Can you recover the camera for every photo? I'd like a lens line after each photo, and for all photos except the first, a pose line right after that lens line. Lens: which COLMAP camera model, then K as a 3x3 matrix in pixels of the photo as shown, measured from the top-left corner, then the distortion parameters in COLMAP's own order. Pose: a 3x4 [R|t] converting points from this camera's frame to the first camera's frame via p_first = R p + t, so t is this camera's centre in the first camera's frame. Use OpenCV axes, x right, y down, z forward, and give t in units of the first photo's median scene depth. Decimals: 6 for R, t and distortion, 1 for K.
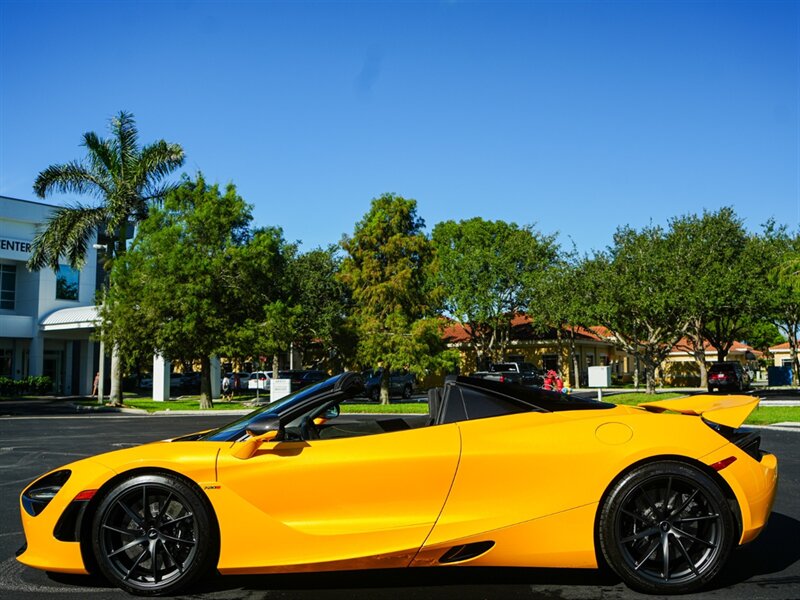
lens RADIAL K [[907.7, 0, 447.4], [0, 907.7, 288.0], [0, 0, 1]] dist [-0.027530, -0.031557]
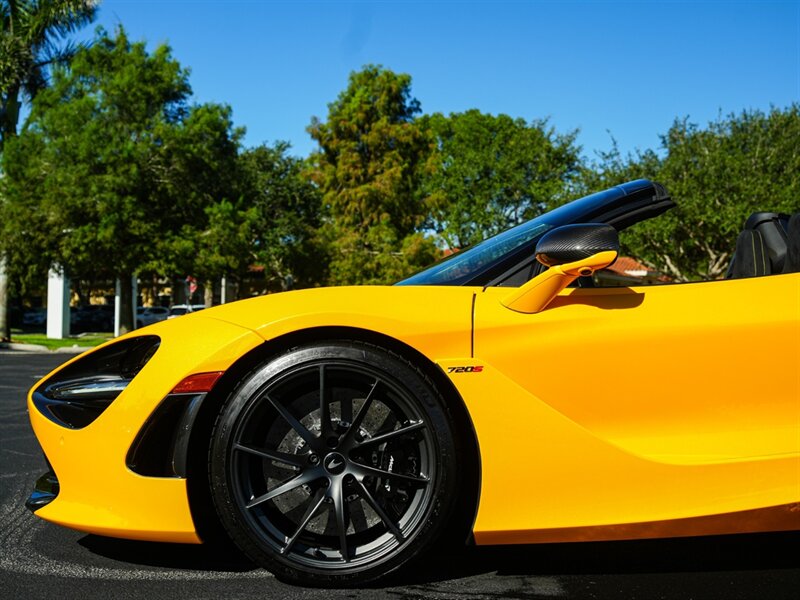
lens RADIAL K [[1126.8, 0, 431.7], [0, 1126.8, 271.5], [0, 0, 1]] dist [-0.016327, 0.012319]
pose [[0.998959, 0.021622, 0.040177, -0.052053], [-0.023391, 0.998754, 0.044082, 0.024080], [-0.039174, -0.044976, 0.998220, 0.066781]]
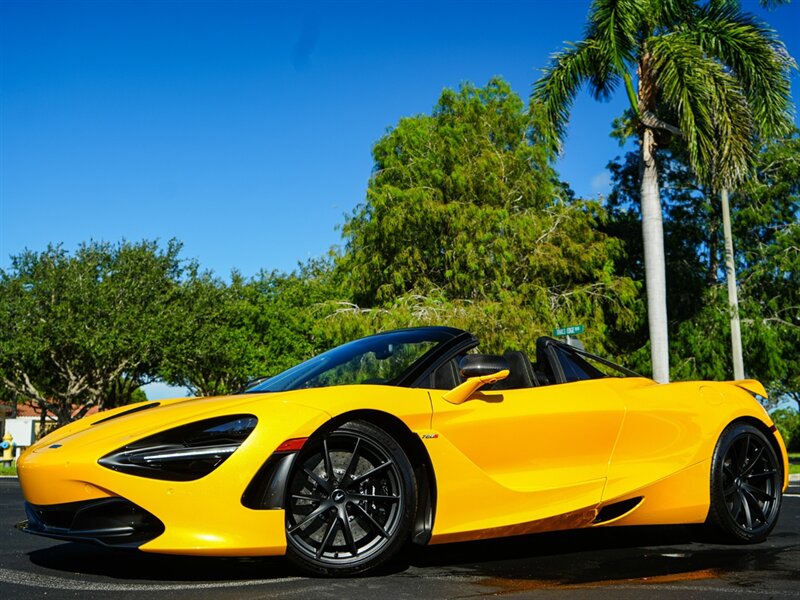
lens RADIAL K [[1126.8, 0, 431.7], [0, 1126.8, 271.5], [0, 0, 1]] dist [-0.016327, 0.012319]
pose [[0.778659, 0.112565, 0.617268, -0.158158], [-0.067474, 0.993093, -0.095985, 0.028811], [-0.623809, 0.033090, 0.780876, 0.029324]]
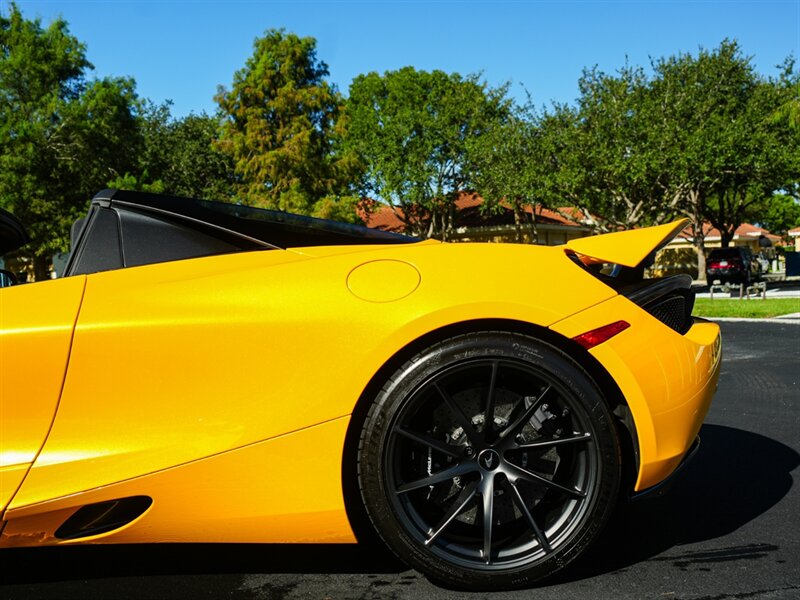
lens RADIAL K [[1112.5, 0, 422.7], [0, 1112.5, 301.1], [0, 0, 1]] dist [-0.019276, 0.037692]
pose [[0.999498, -0.027058, 0.016488, 0.034161], [0.025039, 0.993355, 0.112336, 0.018030], [-0.019418, -0.111867, 0.993533, 0.067518]]
